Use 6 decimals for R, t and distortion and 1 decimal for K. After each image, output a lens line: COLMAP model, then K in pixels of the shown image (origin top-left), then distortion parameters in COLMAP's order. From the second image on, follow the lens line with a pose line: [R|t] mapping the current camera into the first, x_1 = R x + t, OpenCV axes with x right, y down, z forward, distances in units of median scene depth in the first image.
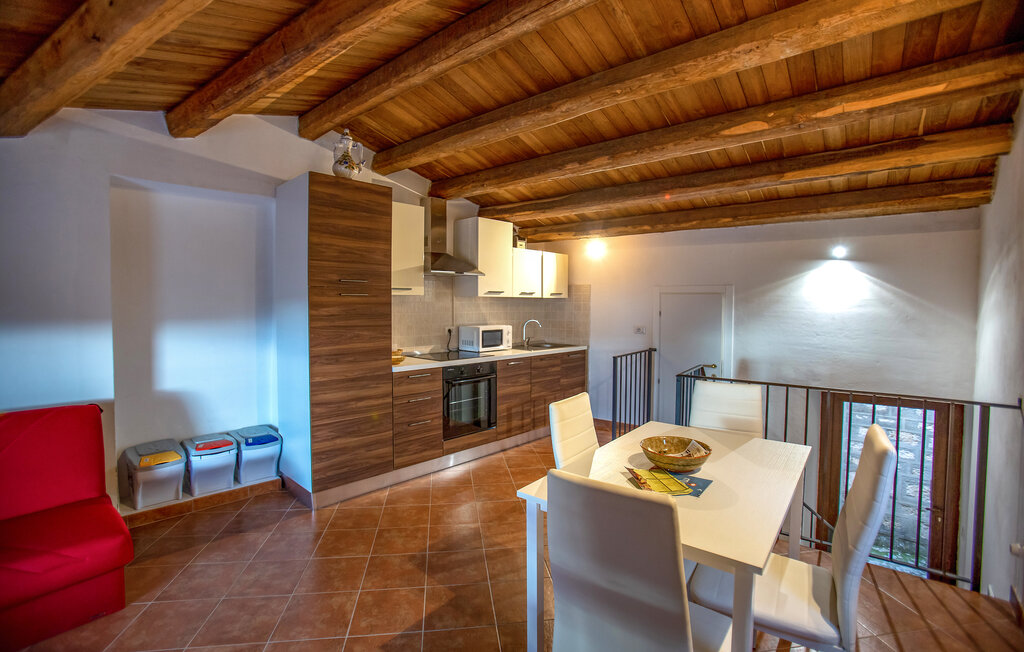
lens RADIAL K [[511.2, 0, 512.0], [0, 511.2, 326.0], [0, 0, 1]] dist [0.000389, 0.000255]
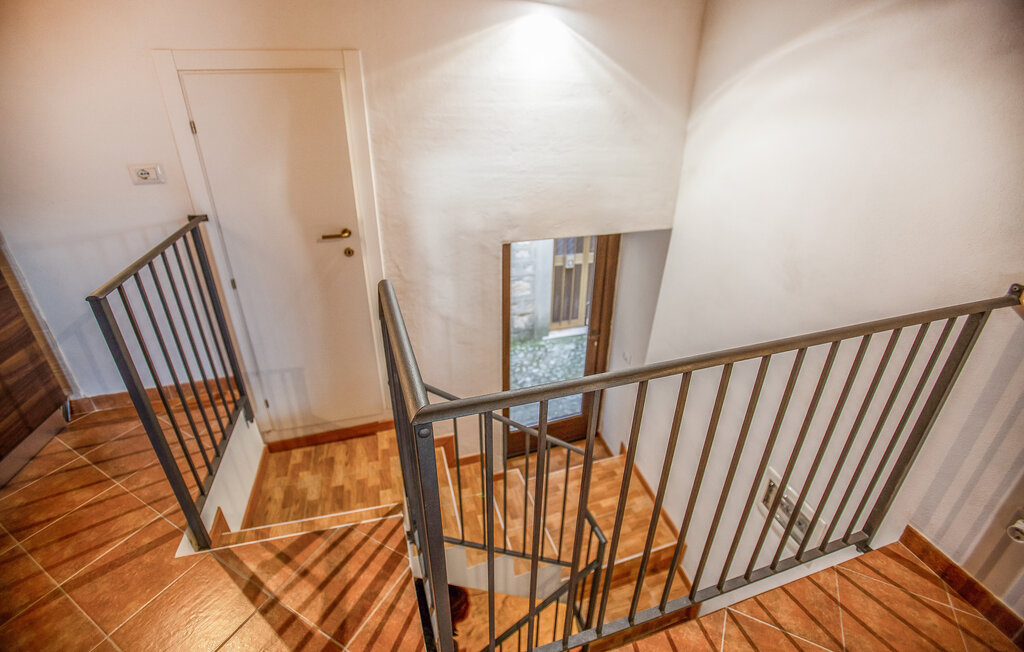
lens RADIAL K [[470.5, 0, 511.7], [0, 470.5, 300.0], [0, 0, 1]] dist [-0.049838, 0.000172]
pose [[0.608536, -0.335038, 0.719328, 0.157791], [0.040029, 0.918303, 0.393850, -0.034298], [-0.792516, -0.210877, 0.572232, 0.645081]]
